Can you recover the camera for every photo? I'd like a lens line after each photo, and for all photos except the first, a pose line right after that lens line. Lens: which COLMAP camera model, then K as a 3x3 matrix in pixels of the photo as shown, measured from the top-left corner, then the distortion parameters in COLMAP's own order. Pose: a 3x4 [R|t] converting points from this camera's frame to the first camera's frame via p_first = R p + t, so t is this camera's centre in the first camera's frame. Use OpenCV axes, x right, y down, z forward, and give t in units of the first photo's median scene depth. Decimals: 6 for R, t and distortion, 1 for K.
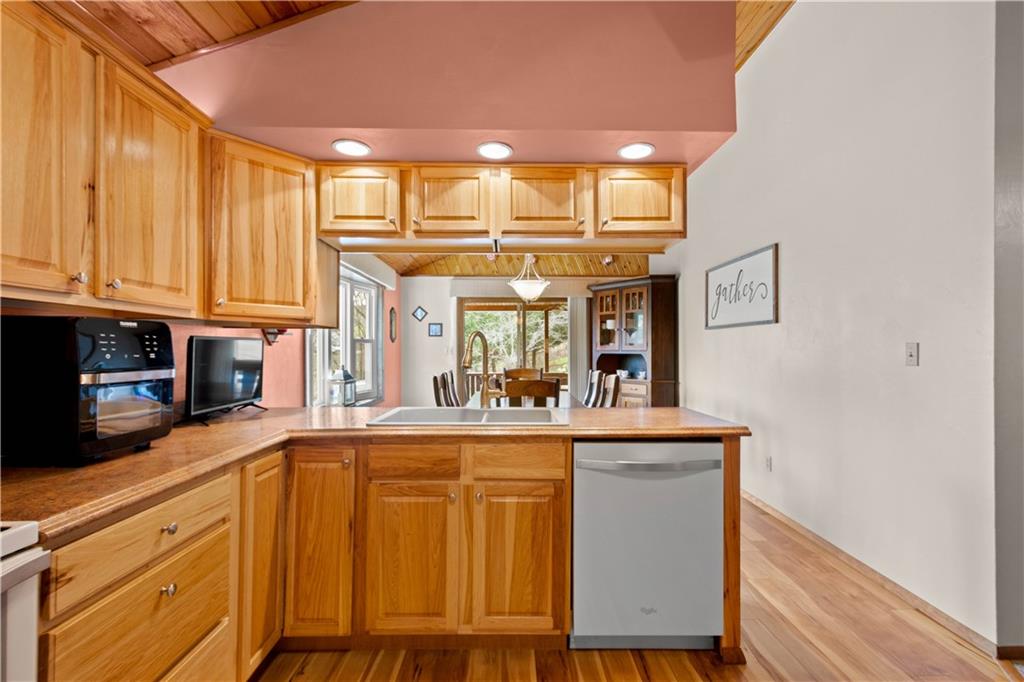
lens RADIAL K [[447.2, 0, 515.8], [0, 447.2, 347.5], [0, 0, 1]] dist [0.004710, -0.002175]
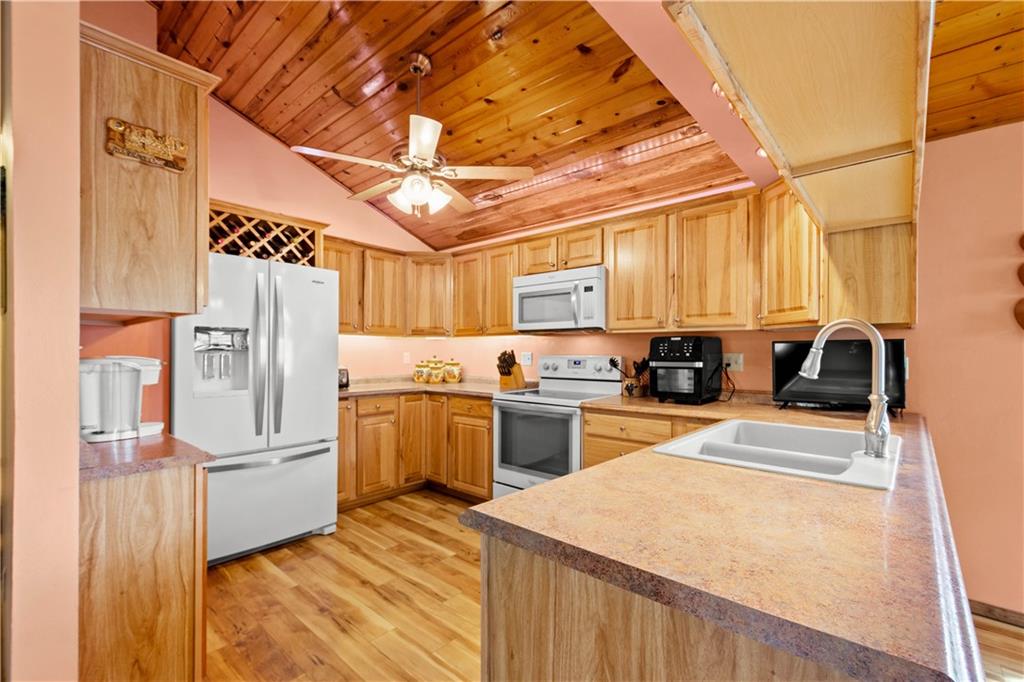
lens RADIAL K [[447.2, 0, 512.3], [0, 447.2, 349.8], [0, 0, 1]] dist [0.004710, -0.002175]
pose [[-0.678475, -0.007496, -0.734586, 0.823012], [0.000010, 0.999948, -0.010212, 0.013137], [0.734624, -0.006936, -0.678439, 1.340930]]
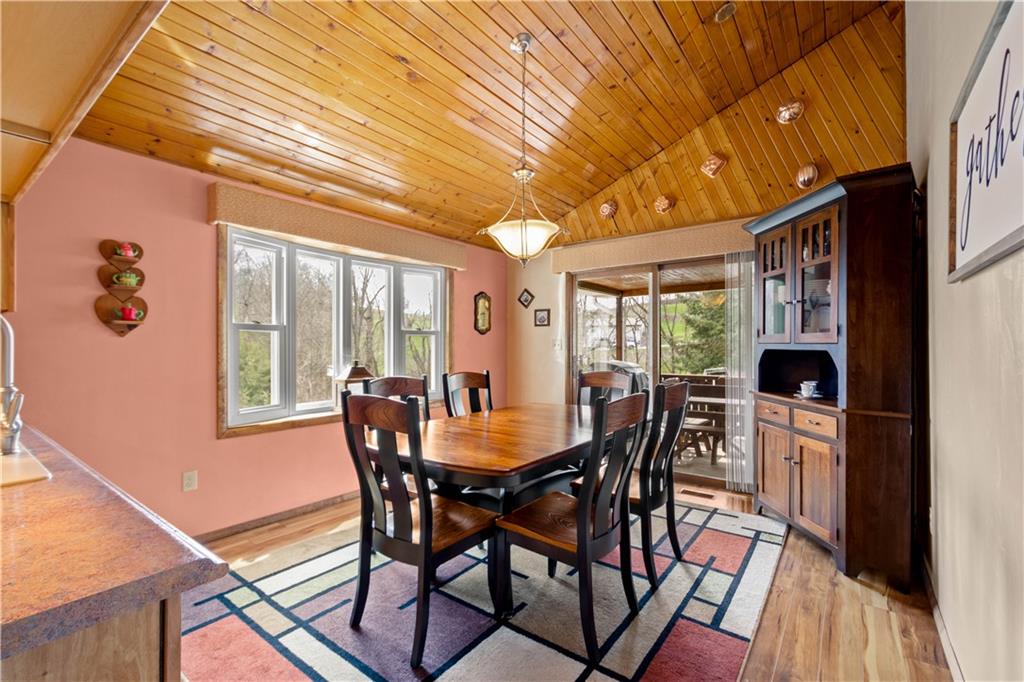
lens RADIAL K [[447.2, 0, 515.2], [0, 447.2, 344.1], [0, 0, 1]] dist [0.004710, -0.002175]
pose [[0.791150, -0.001154, -0.611621, 0.896479], [0.003483, 0.999991, 0.002618, 0.014878], [0.611612, -0.004202, 0.791146, 1.224834]]
